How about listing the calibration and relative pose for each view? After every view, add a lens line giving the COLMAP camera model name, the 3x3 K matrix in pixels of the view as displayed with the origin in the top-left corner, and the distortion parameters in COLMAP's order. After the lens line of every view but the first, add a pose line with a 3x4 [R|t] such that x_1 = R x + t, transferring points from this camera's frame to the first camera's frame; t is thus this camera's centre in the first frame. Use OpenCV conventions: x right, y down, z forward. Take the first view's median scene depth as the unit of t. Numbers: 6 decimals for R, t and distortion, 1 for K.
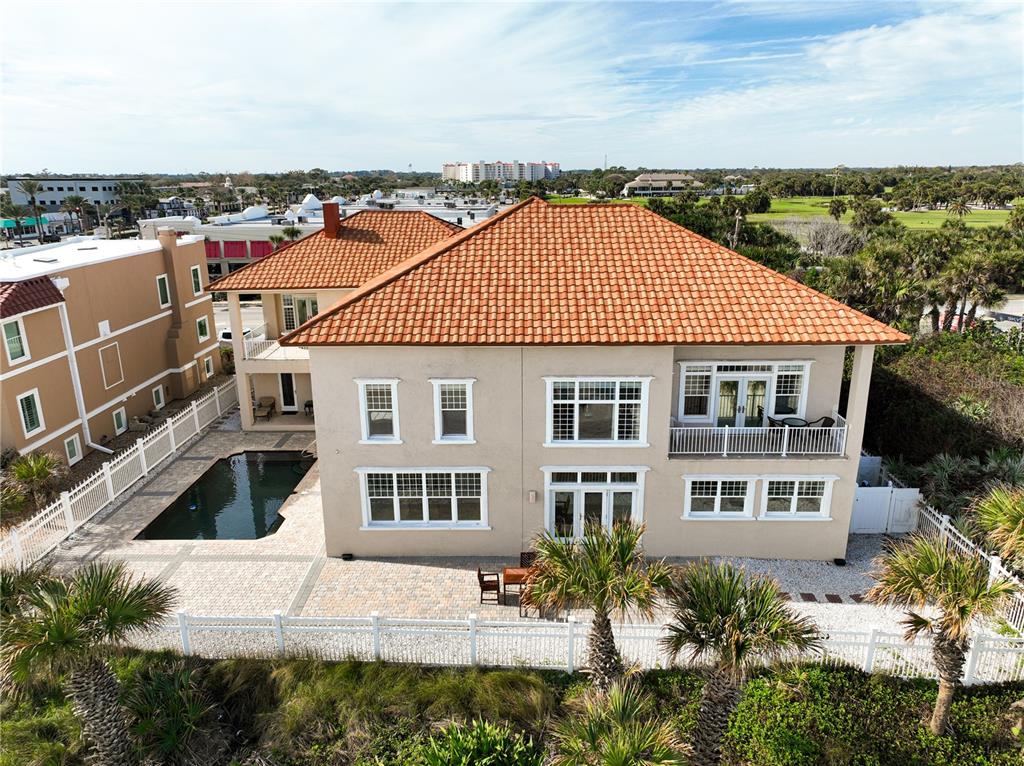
lens RADIAL K [[716.7, 0, 512.0], [0, 716.7, 383.0], [0, 0, 1]] dist [0.002389, 0.006970]
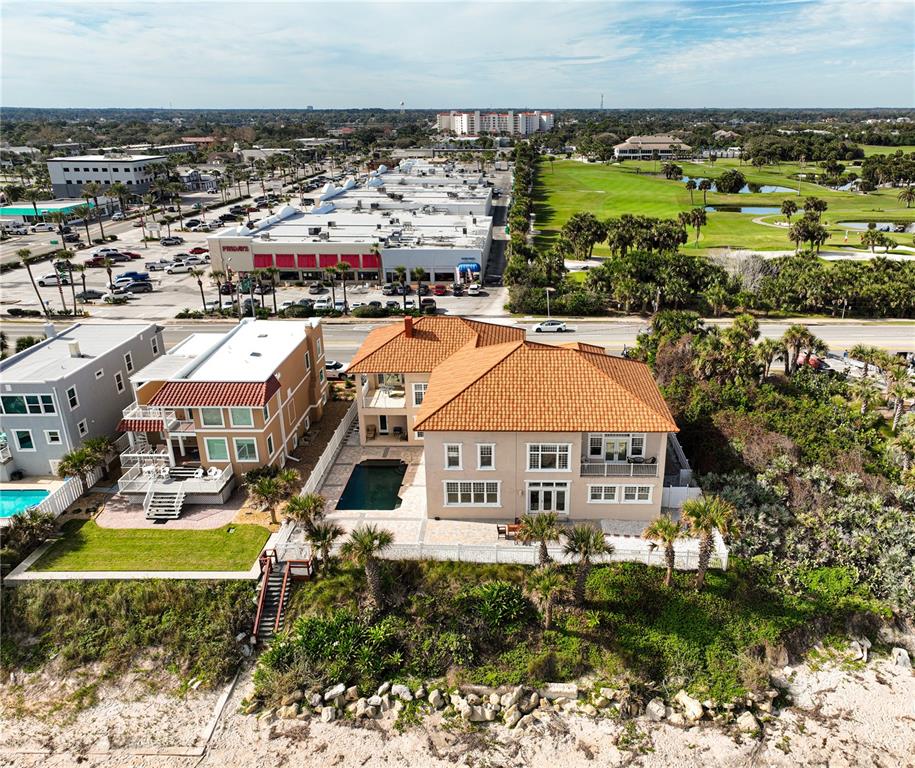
lens RADIAL K [[721.5, 0, 513.5], [0, 721.5, 382.9], [0, 0, 1]] dist [0.002234, -0.001263]
pose [[0.999910, 0.005598, 0.012168, -0.022686], [-0.006566, 0.996689, 0.081048, -0.368810], [-0.011674, -0.081120, 0.996636, -1.229010]]
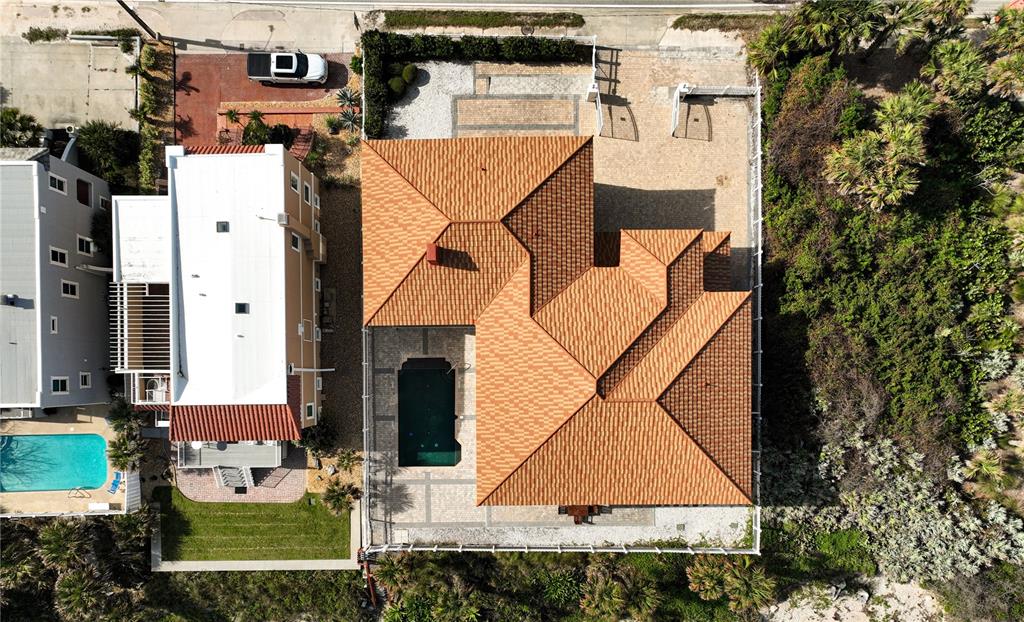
lens RADIAL K [[723.3, 0, 511.0], [0, 723.3, 377.3], [0, 0, 1]] dist [0.000255, -0.000223]
pose [[0.999672, -0.025609, 0.000462, -0.189203], [0.006434, 0.268551, 0.963244, -2.179380], [-0.024792, -0.962925, 0.268628, 0.709061]]
